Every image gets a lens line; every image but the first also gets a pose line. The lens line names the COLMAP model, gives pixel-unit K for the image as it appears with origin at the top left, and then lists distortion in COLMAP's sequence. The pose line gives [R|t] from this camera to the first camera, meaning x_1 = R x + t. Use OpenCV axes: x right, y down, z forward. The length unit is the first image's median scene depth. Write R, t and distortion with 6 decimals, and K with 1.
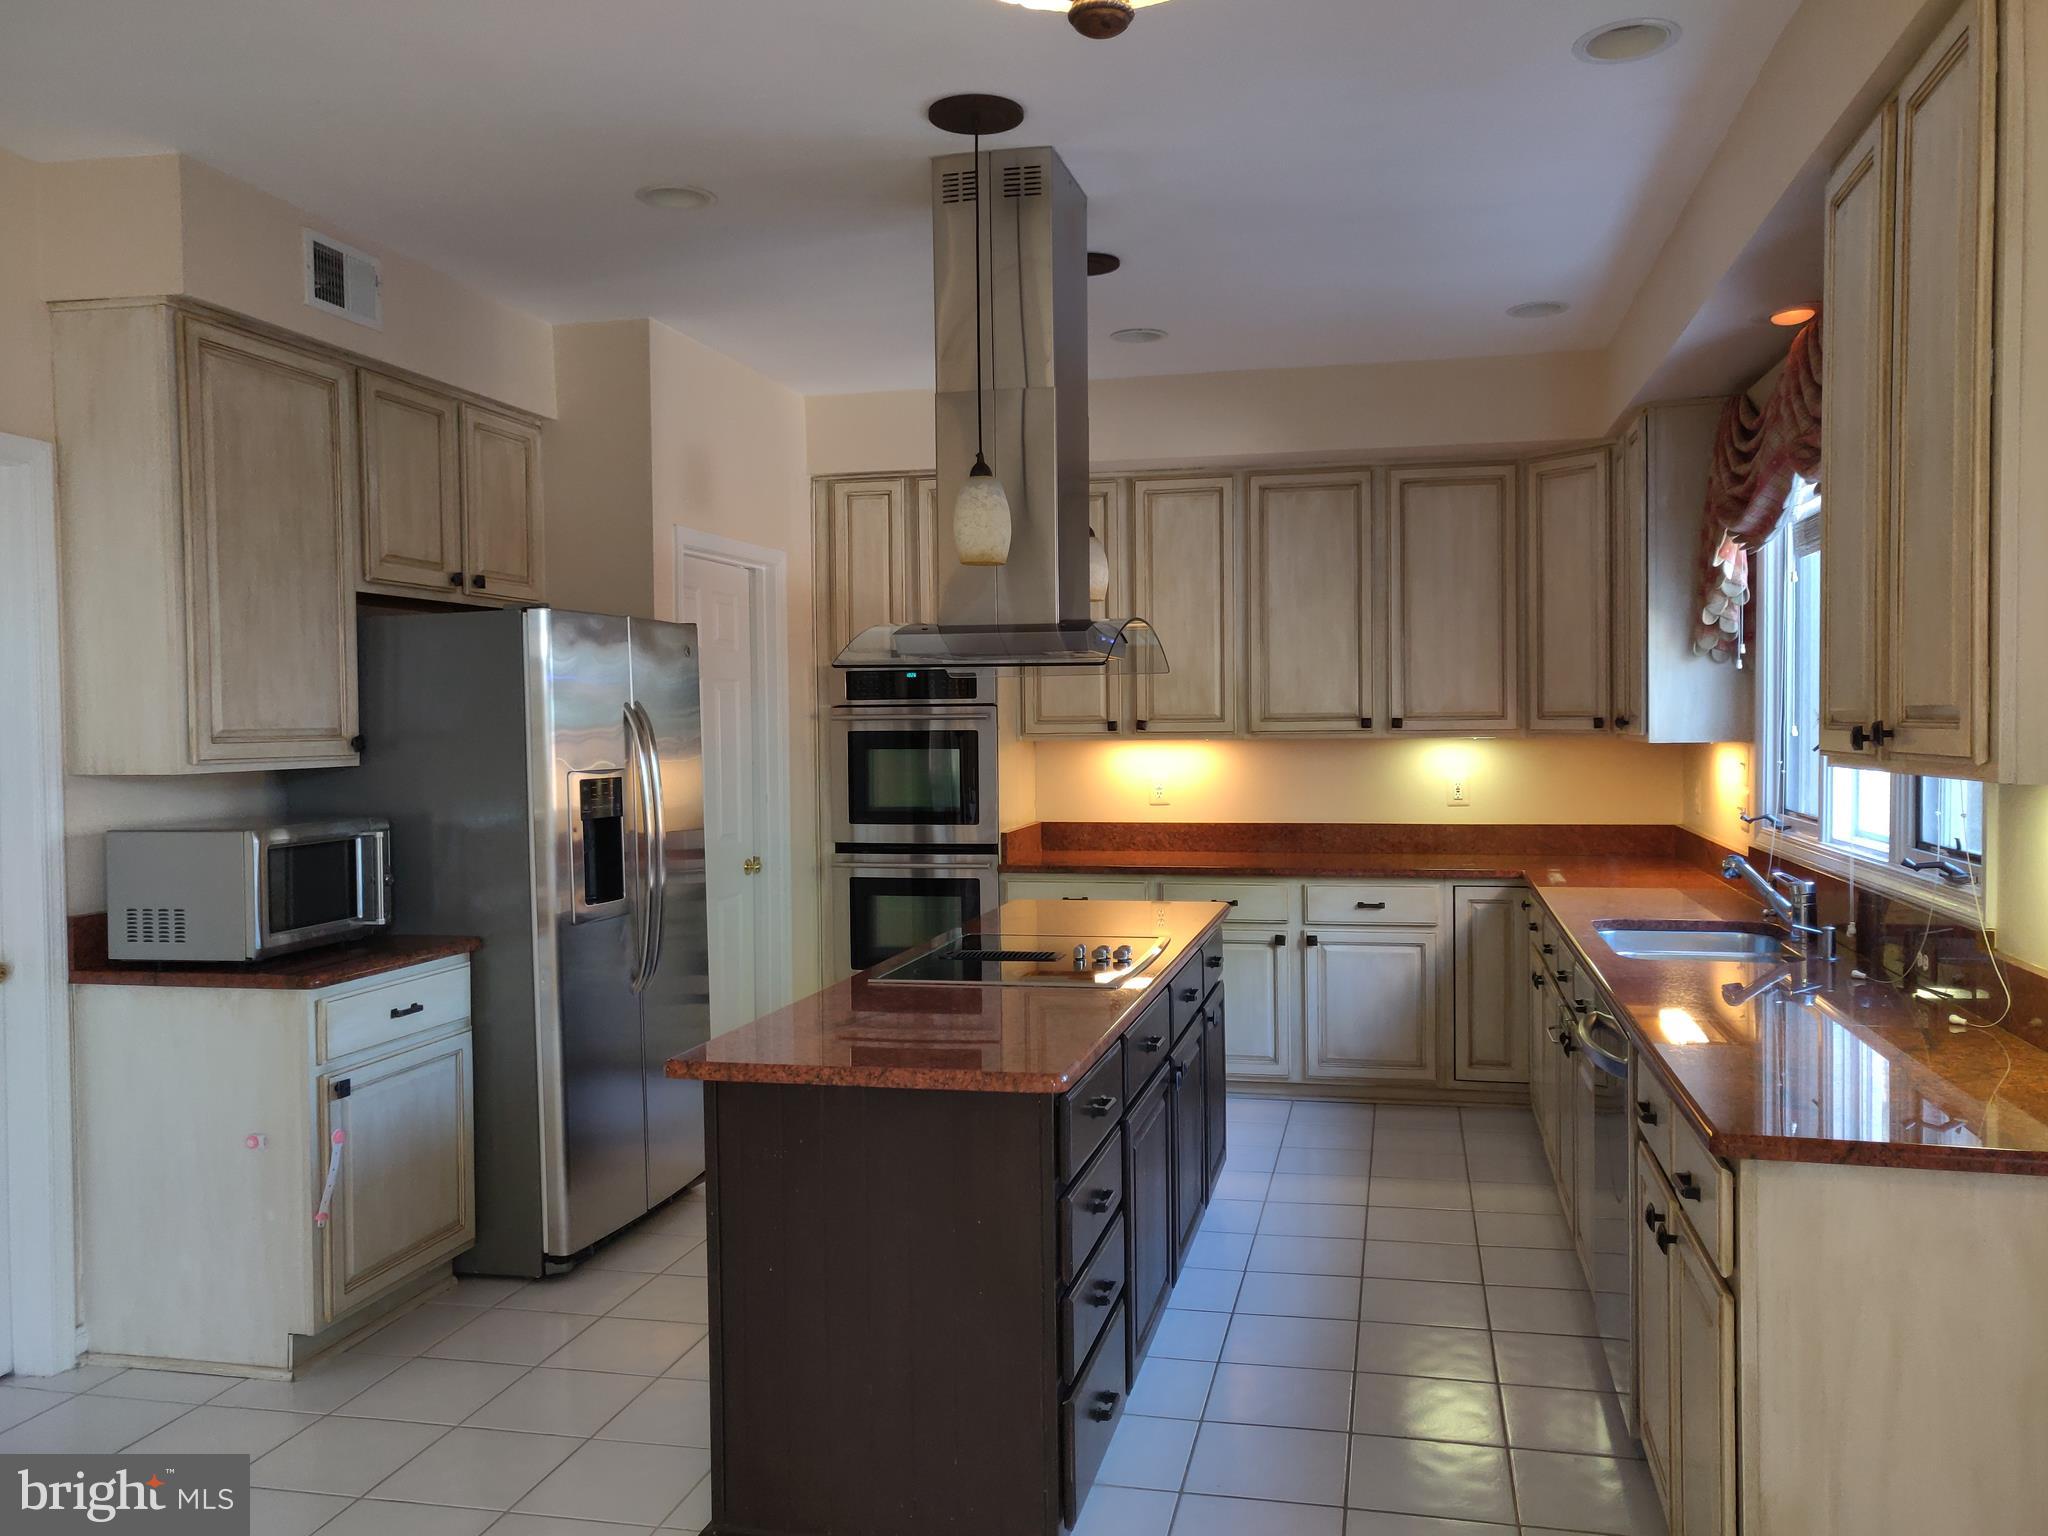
lens RADIAL K [[1563.7, 0, 1062.4], [0, 1563.7, 770.9], [0, 0, 1]] dist [-0.001110, 0.028139]
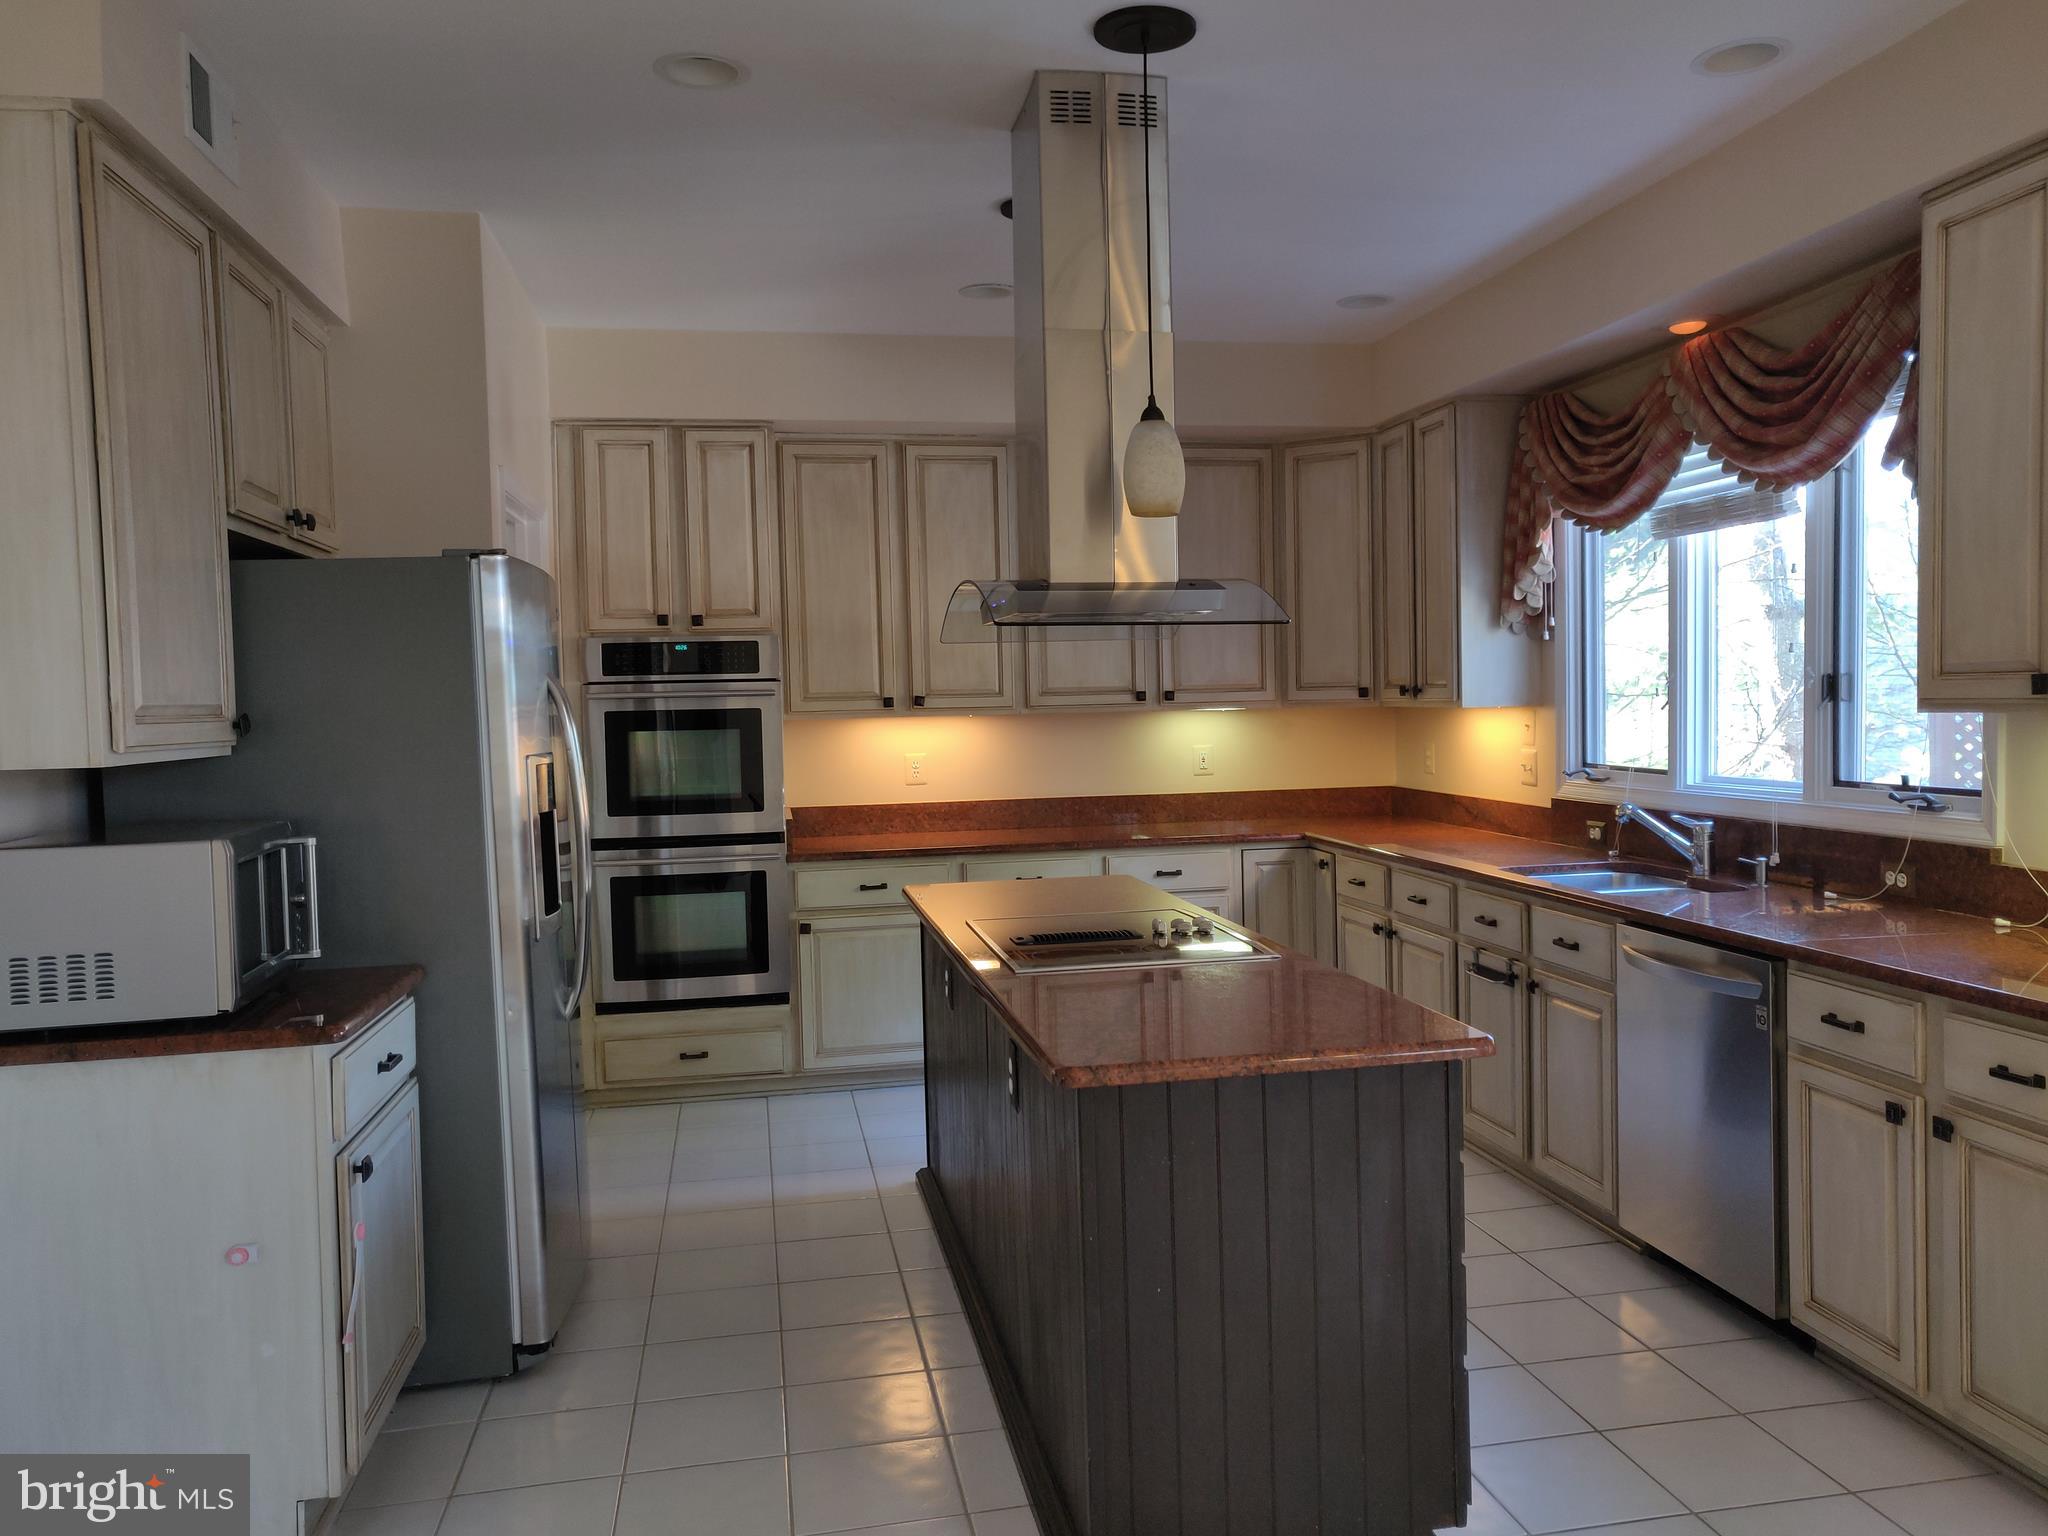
lens RADIAL K [[1563.7, 0, 1039.4], [0, 1563.7, 768.6], [0, 0, 1]] dist [-0.001110, 0.028139]
pose [[0.913374, -0.029120, 0.406079, -0.296694], [0.027248, 0.999575, 0.010392, 0.004612], [-0.406208, 0.001573, 0.913779, 0.103317]]
